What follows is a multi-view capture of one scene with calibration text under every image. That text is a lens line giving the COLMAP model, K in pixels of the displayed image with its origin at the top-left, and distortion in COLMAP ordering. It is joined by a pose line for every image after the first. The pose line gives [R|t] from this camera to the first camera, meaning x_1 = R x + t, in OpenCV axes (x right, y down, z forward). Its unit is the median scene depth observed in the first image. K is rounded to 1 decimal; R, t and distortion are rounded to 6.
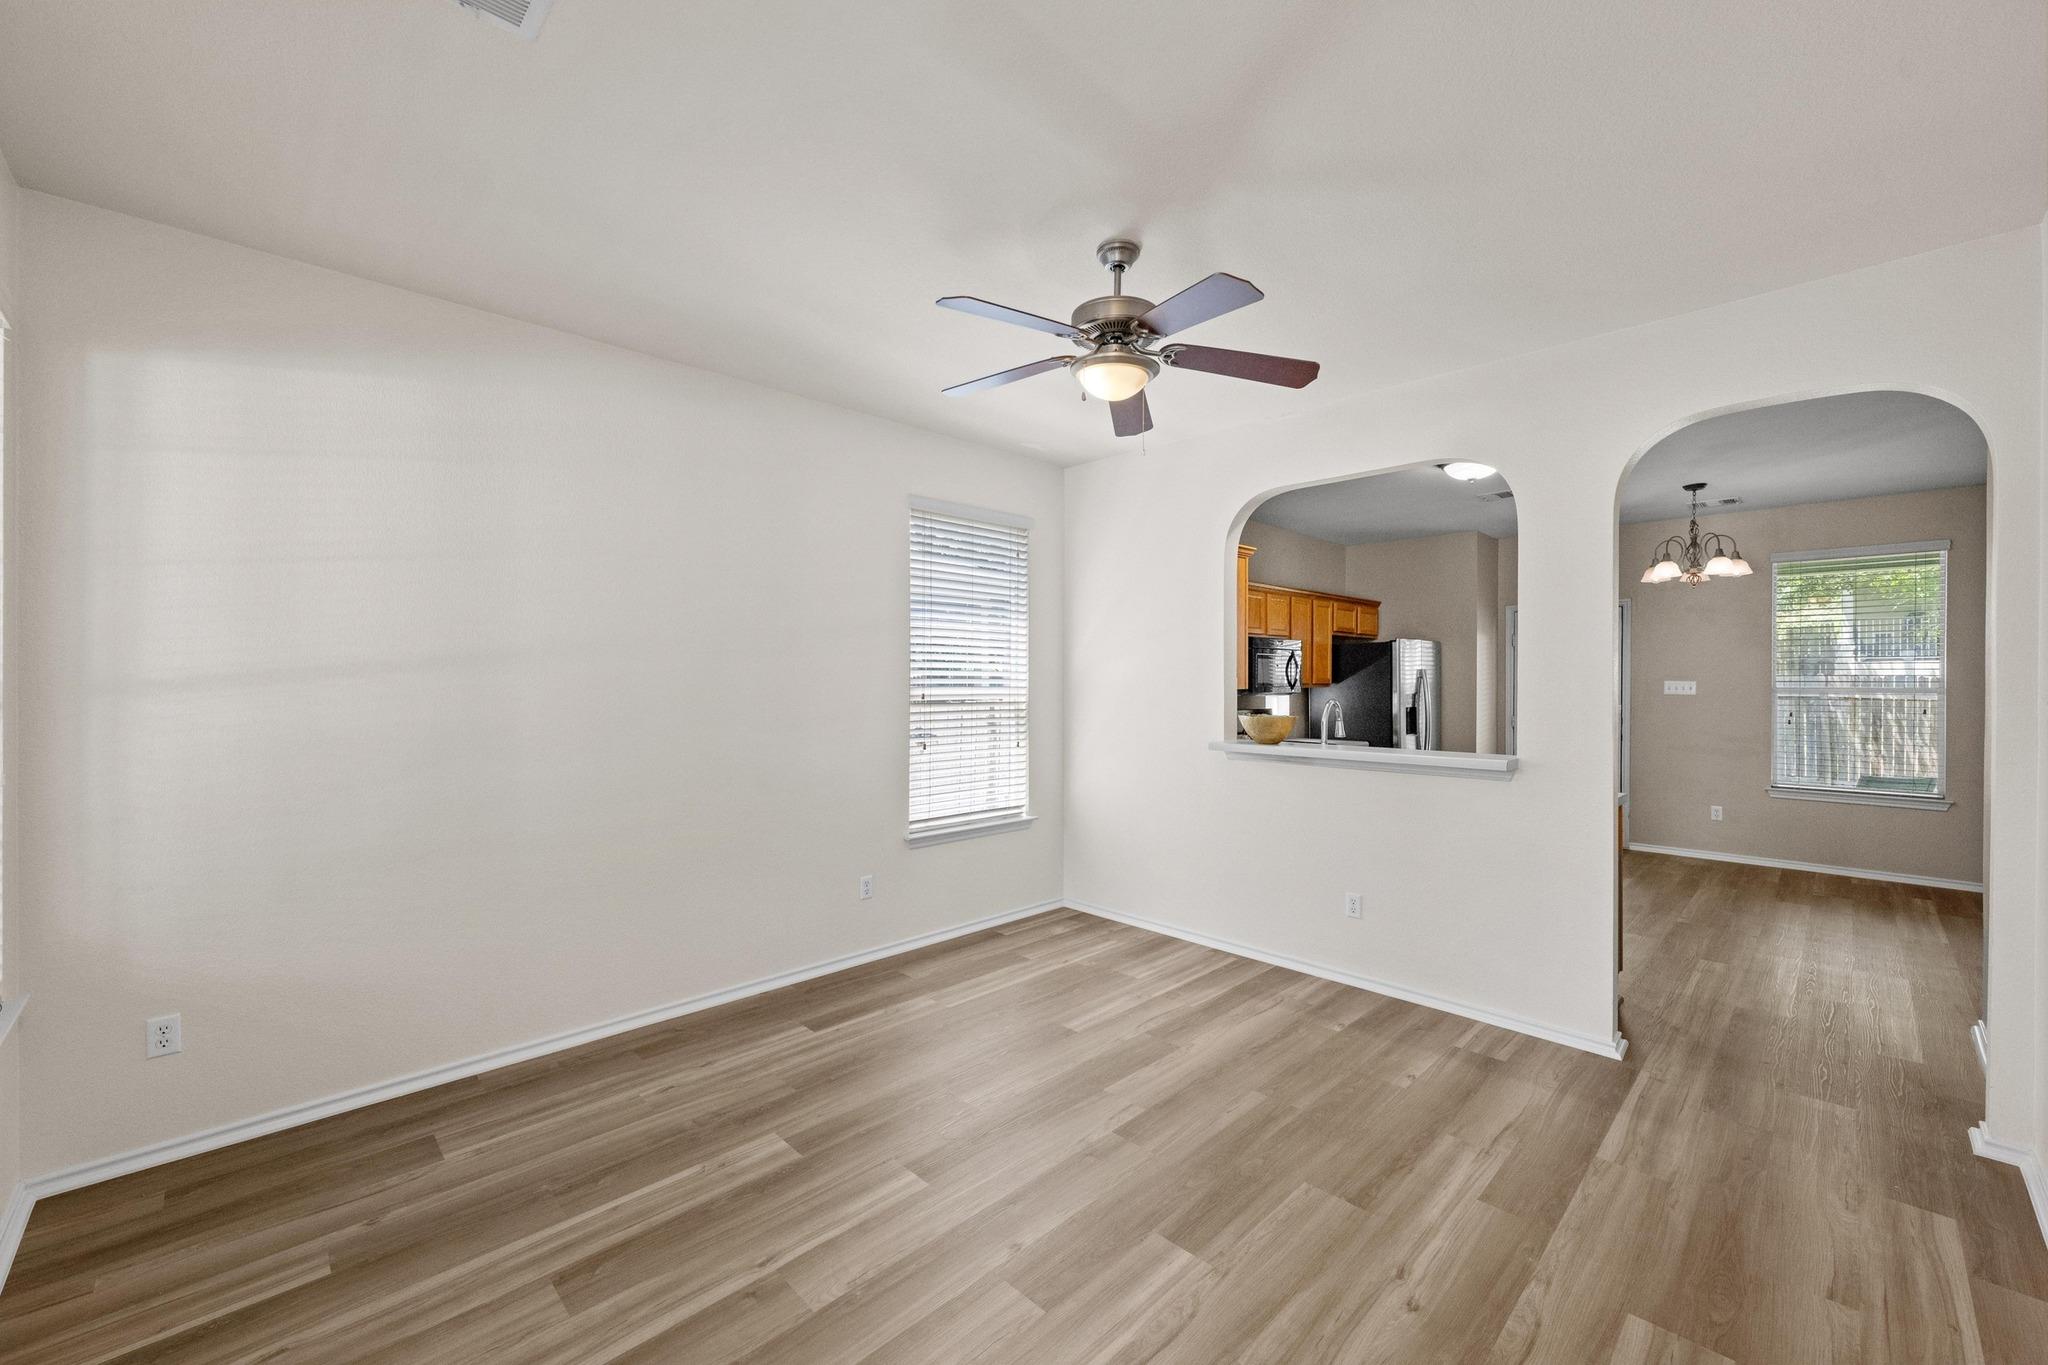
lens RADIAL K [[815.6, 0, 1024.3], [0, 815.6, 682.8], [0, 0, 1]] dist [-0.000155, -0.000597]
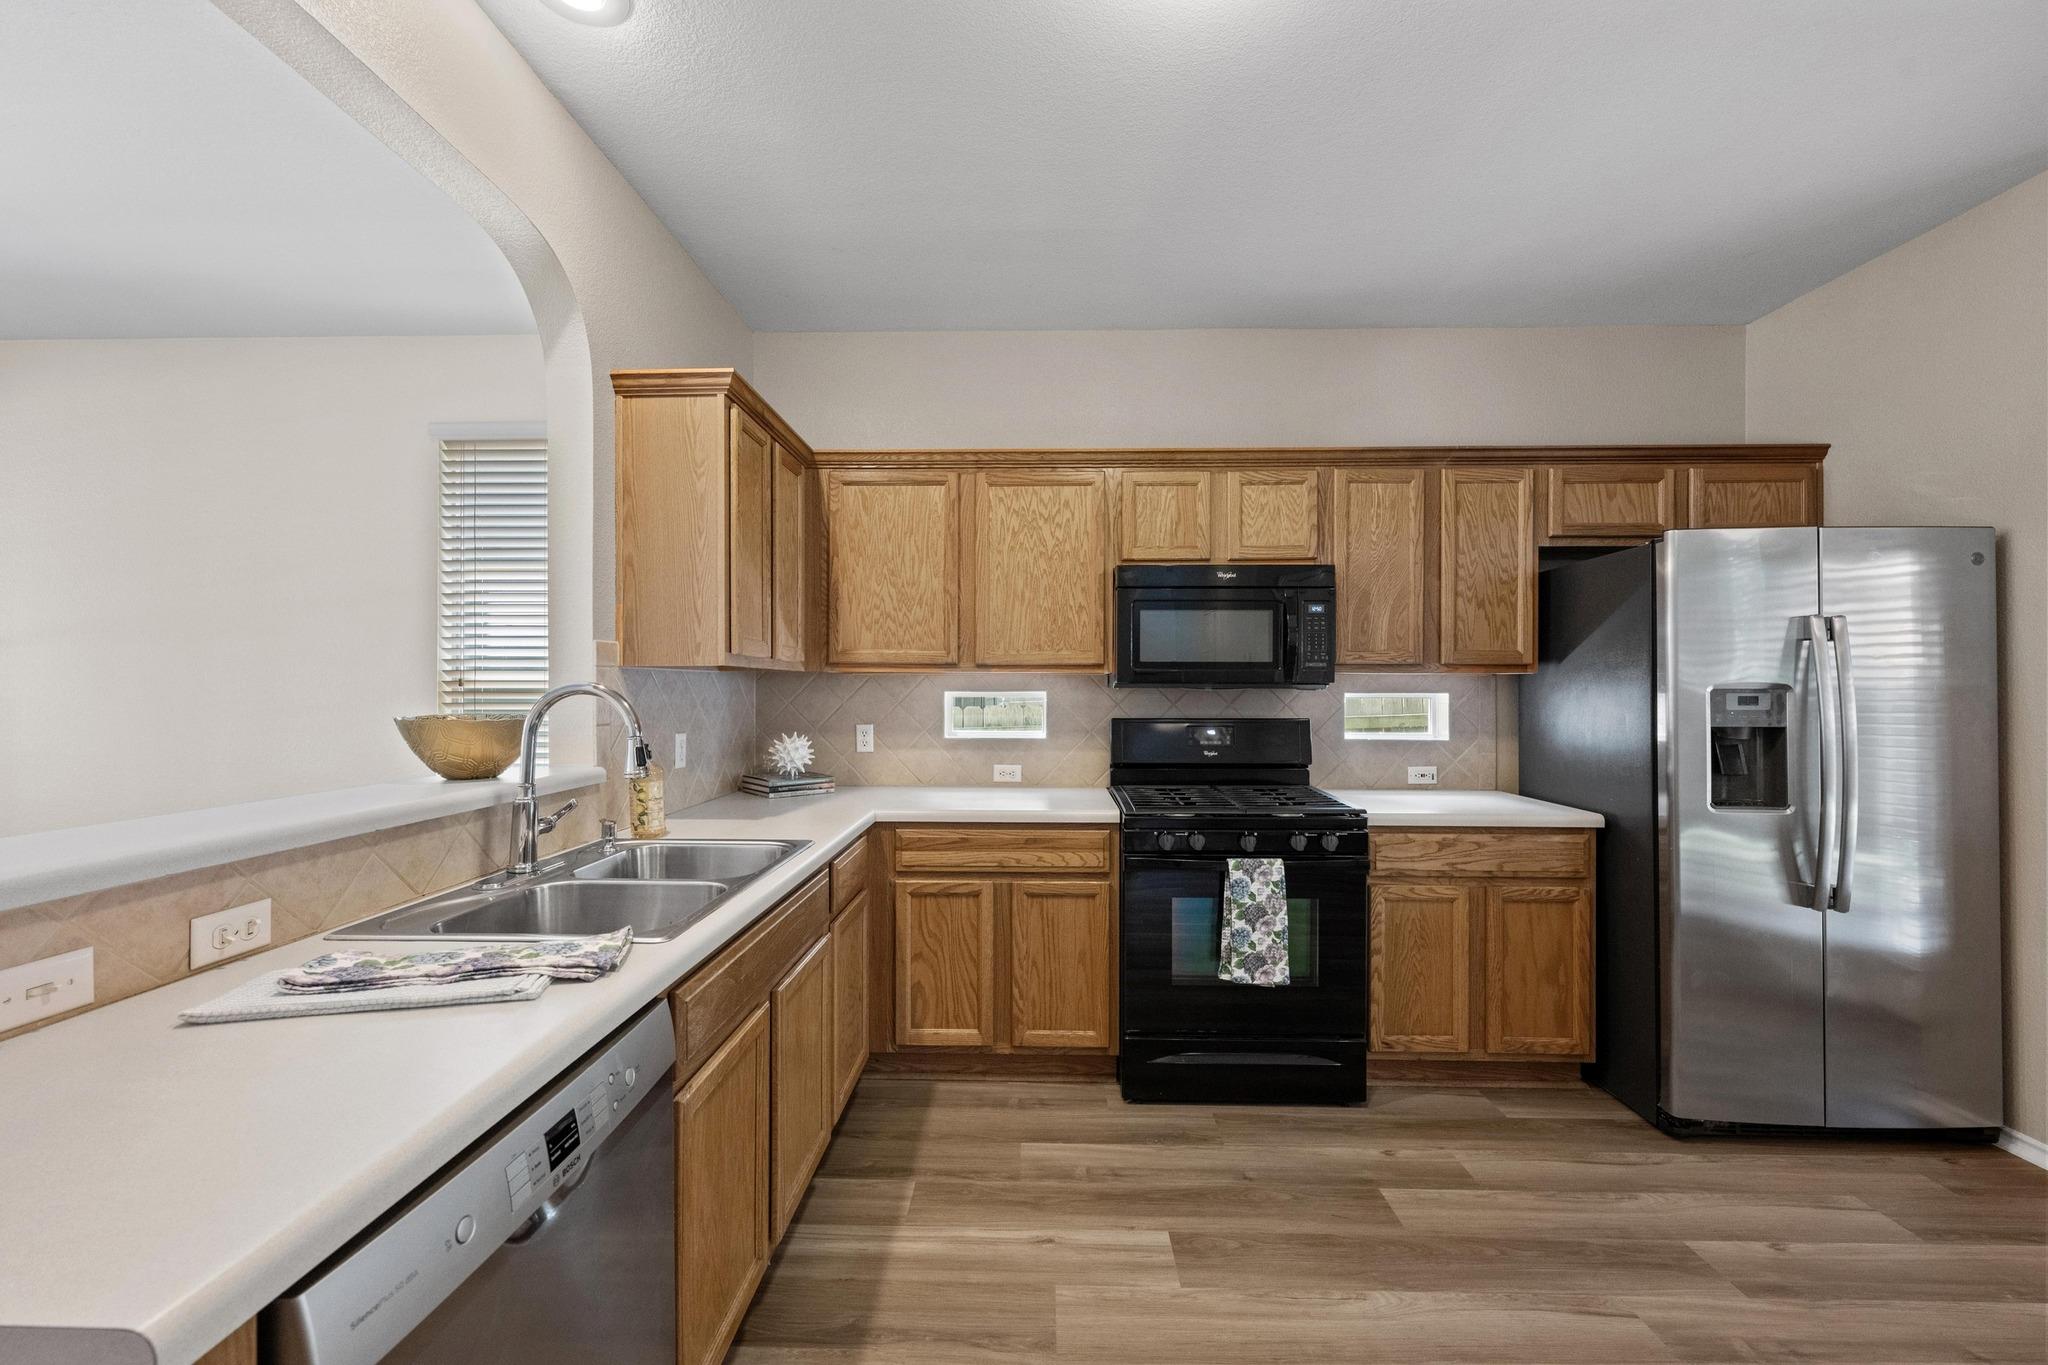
lens RADIAL K [[815.6, 0, 1020.1], [0, 815.6, 685.9], [0, 0, 1]] dist [-0.000155, -0.000597]
pose [[0.693322, -0.000912, -0.720628, 1.091727], [-0.001615, 0.999995, -0.002819, 0.028899], [0.720626, 0.003119, 0.693317, 1.161600]]
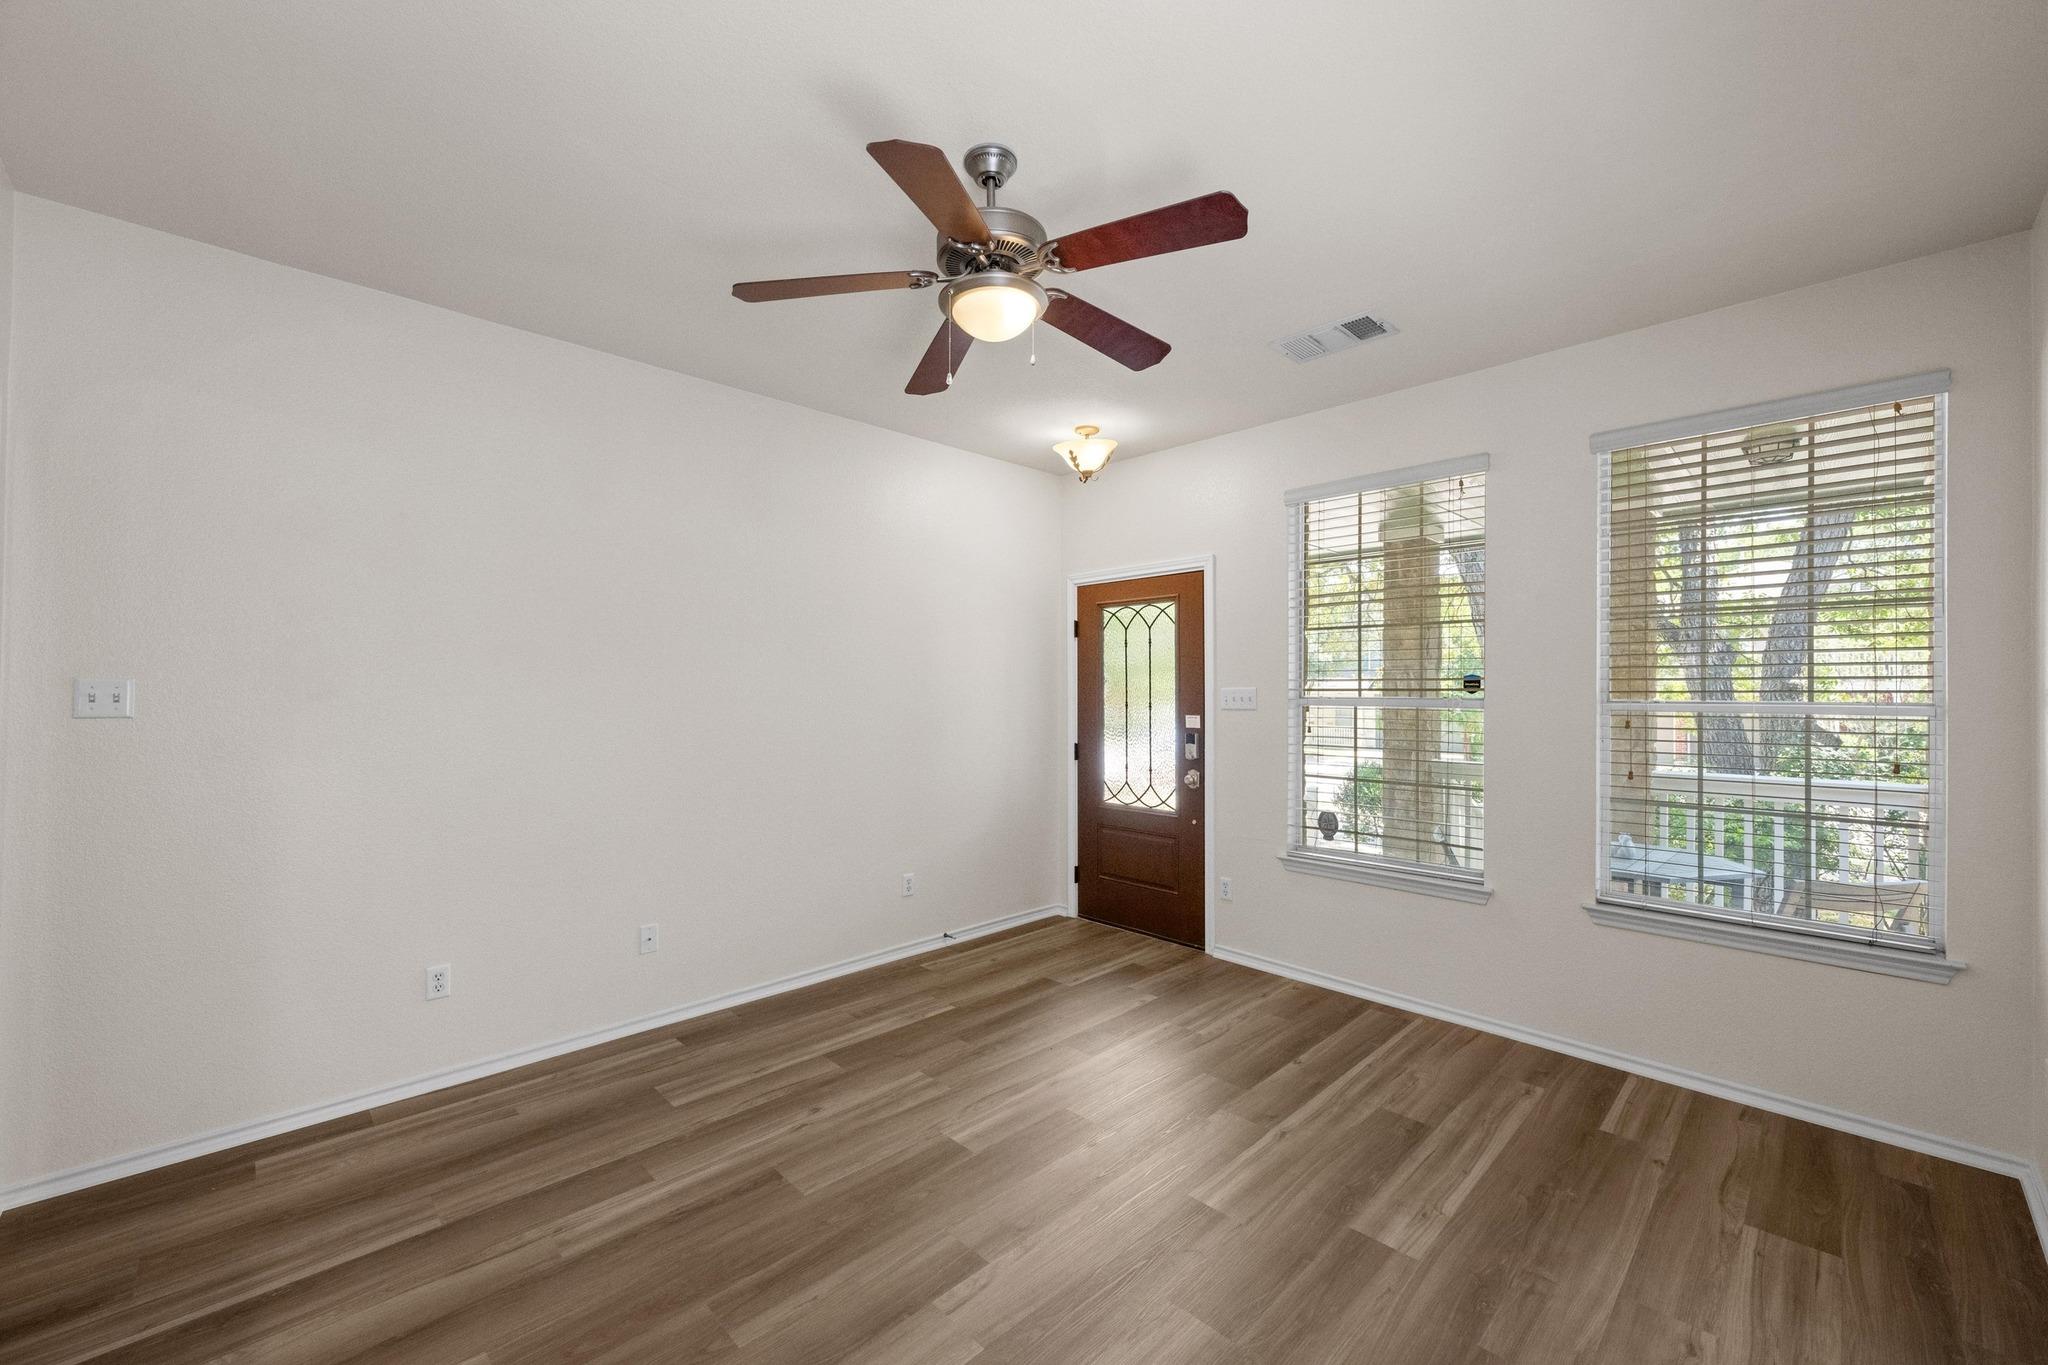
lens RADIAL K [[815.6, 0, 1020.2], [0, 815.6, 688.8], [0, 0, 1]] dist [-0.000155, -0.000597]
pose [[-0.999947, -0.006952, 0.007549, 0.060991], [-0.006886, 0.999938, 0.008736, -0.004752], [-0.007609, 0.008683, -0.999933, 1.445586]]
